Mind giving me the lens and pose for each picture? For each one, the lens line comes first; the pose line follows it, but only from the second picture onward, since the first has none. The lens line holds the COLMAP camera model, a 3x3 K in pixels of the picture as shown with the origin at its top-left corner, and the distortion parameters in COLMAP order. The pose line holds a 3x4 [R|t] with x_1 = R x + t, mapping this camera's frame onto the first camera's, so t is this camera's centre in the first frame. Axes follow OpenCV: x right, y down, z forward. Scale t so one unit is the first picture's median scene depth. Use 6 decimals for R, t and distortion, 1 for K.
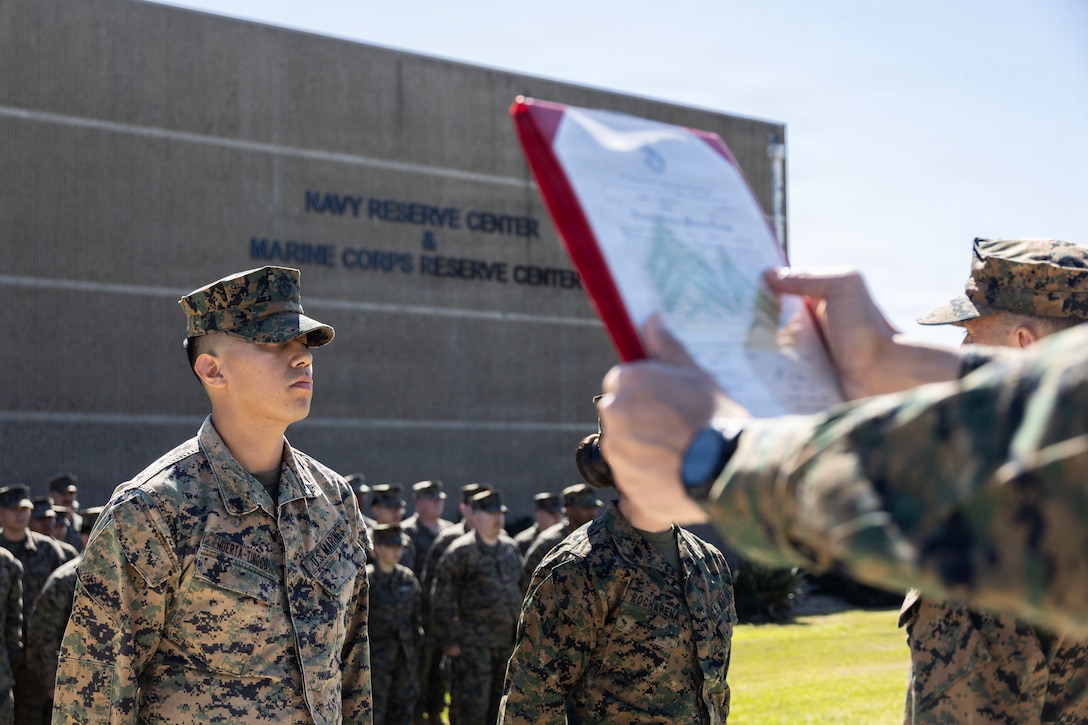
lens RADIAL K [[1970.5, 0, 544.0], [0, 1970.5, 362.5], [0, 0, 1]] dist [-0.025152, -0.187958]
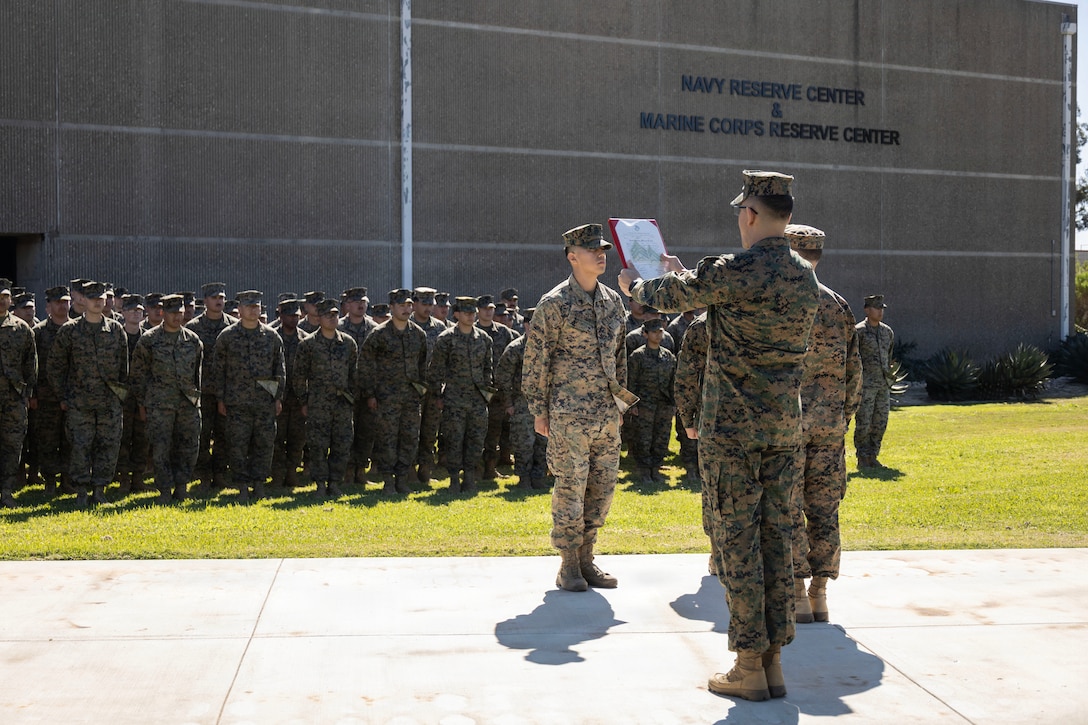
lens RADIAL K [[1688.3, 0, 544.0], [0, 1688.3, 362.5], [0, 0, 1]] dist [-0.034650, 0.036903]
pose [[0.977269, 0.016475, -0.211361, 0.036087], [0.004977, 0.994918, 0.100564, -0.010323], [0.211943, -0.099330, 0.972221, -0.165368]]
